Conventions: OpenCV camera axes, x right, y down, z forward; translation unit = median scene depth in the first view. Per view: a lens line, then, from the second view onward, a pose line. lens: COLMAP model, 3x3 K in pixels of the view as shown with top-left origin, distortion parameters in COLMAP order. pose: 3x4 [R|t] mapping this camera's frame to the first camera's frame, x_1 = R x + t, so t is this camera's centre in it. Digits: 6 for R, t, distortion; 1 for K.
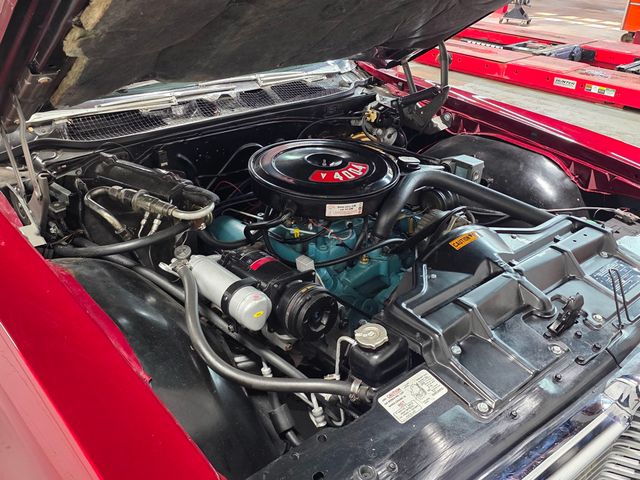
lens RADIAL K [[592.7, 0, 322.3], [0, 592.7, 240.7], [0, 0, 1]] dist [0.008495, 0.000000]
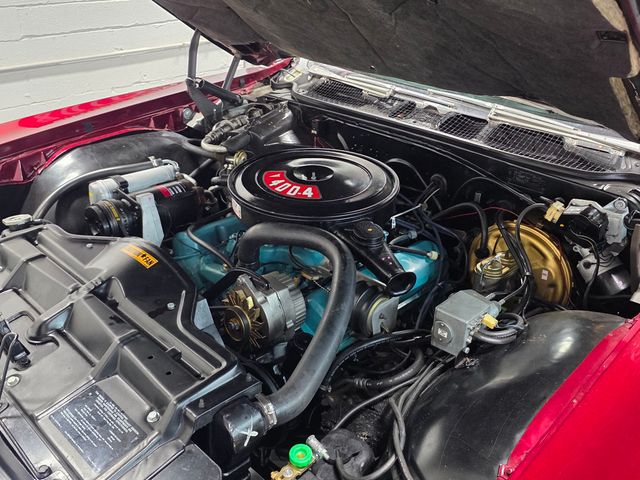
lens RADIAL K [[592.7, 0, 320.8], [0, 592.7, 241.5], [0, 0, 1]] dist [0.008495, 0.000000]
pose [[0.059337, 0.439969, -0.896051, 0.747586], [-0.489904, 0.794933, 0.357877, -0.333962], [0.869755, 0.417743, 0.262711, 0.724883]]
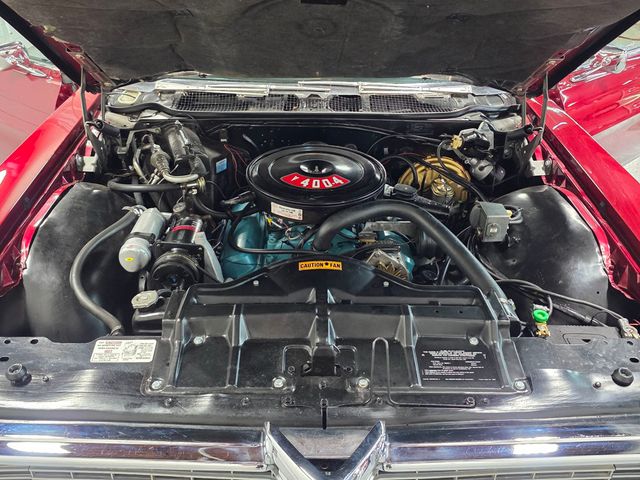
lens RADIAL K [[592.7, 0, 317.9], [0, 592.7, 238.0], [0, 0, 1]] dist [0.008495, 0.000000]
pose [[0.755509, 0.305690, -0.579448, 0.596836], [-0.299723, 0.947756, 0.109201, -0.116538], [0.582557, 0.091172, 0.807660, 0.120682]]
